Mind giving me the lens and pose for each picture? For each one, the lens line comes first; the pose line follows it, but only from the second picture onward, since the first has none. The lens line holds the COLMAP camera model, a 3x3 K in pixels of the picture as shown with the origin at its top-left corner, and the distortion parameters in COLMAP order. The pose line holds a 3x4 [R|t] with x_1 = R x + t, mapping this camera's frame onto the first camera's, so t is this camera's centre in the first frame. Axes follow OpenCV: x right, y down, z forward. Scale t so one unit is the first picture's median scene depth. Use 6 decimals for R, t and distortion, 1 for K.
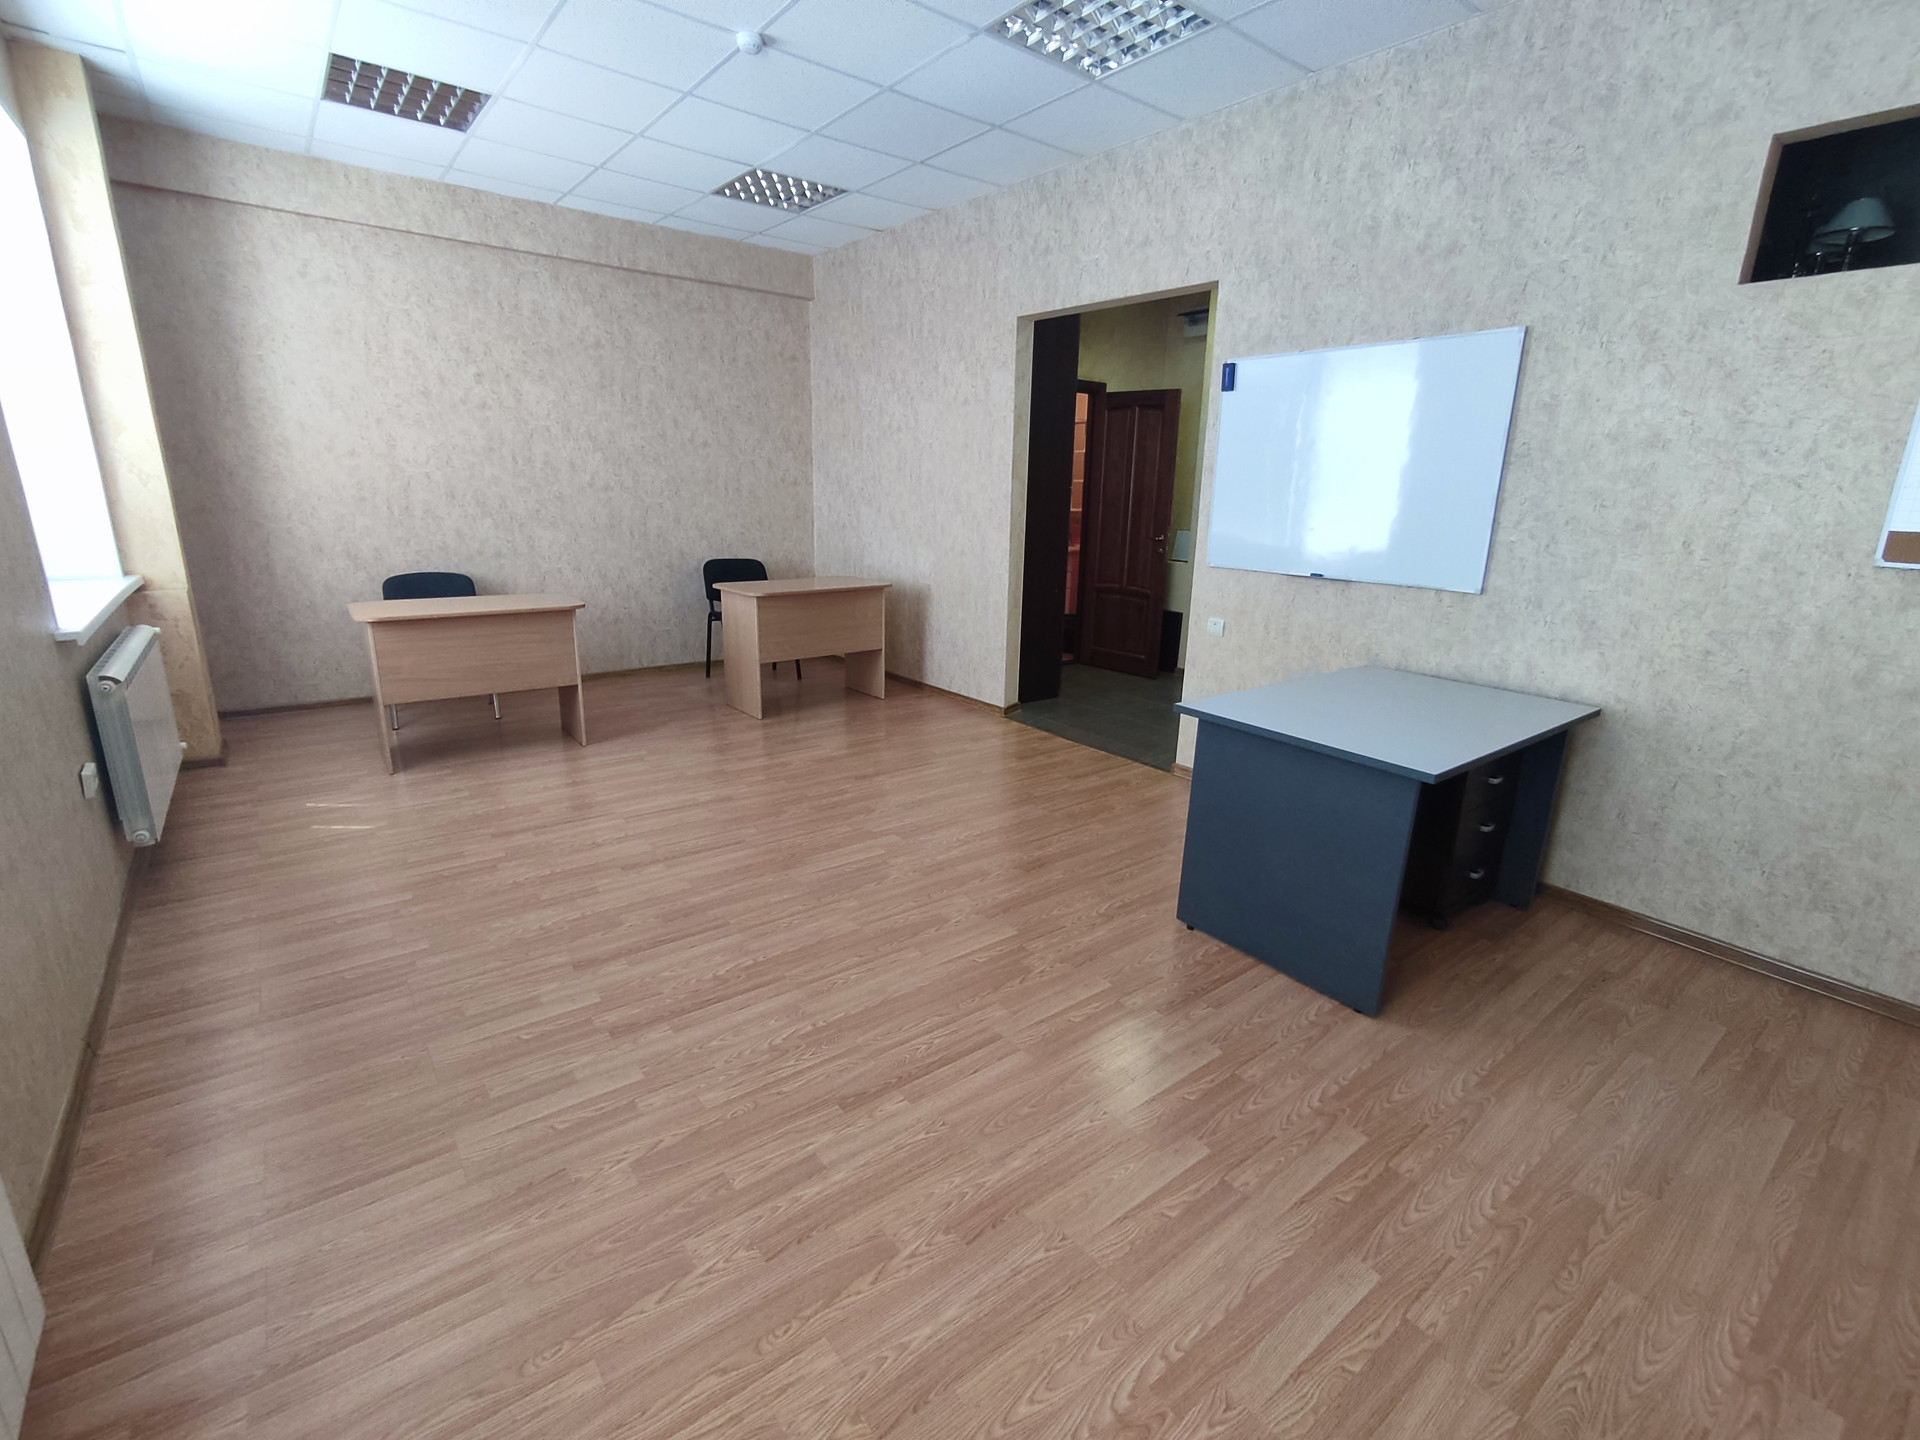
lens RADIAL K [[876.7, 0, 956.7], [0, 876.7, 717.0], [0, 0, 1]] dist [-0.030557, 0.016153]
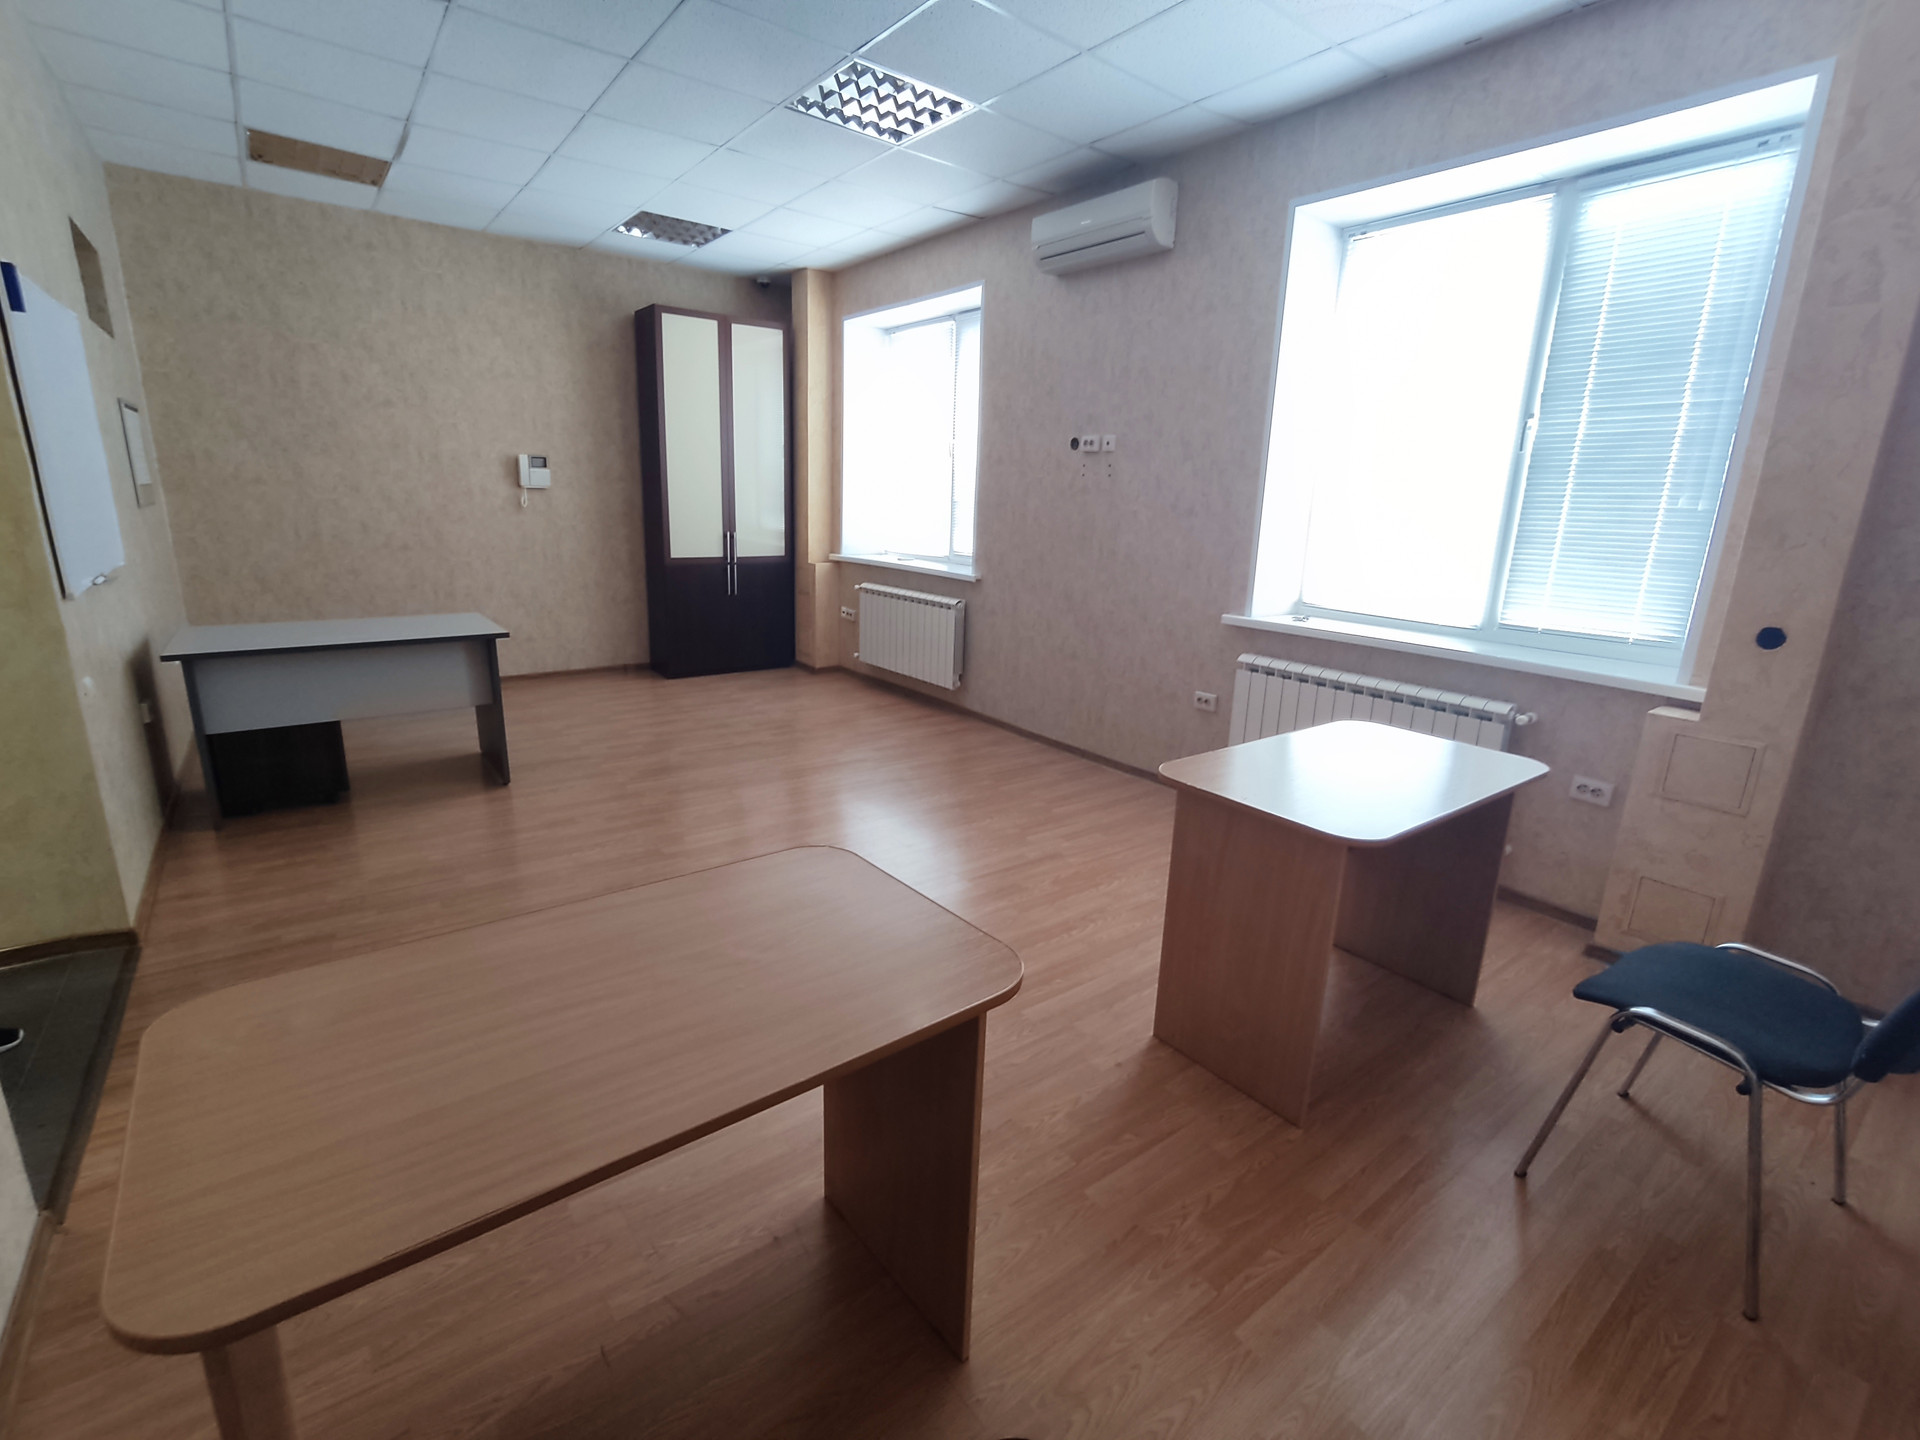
lens RADIAL K [[876.7, 0, 953.7], [0, 876.7, 712.9], [0, 0, 1]] dist [-0.030557, 0.016153]
pose [[-0.998313, -0.058051, 0.001116, -0.373530], [-0.050181, 0.872322, 0.486350, -0.476526], [-0.029207, 0.485473, -0.873763, 1.716363]]
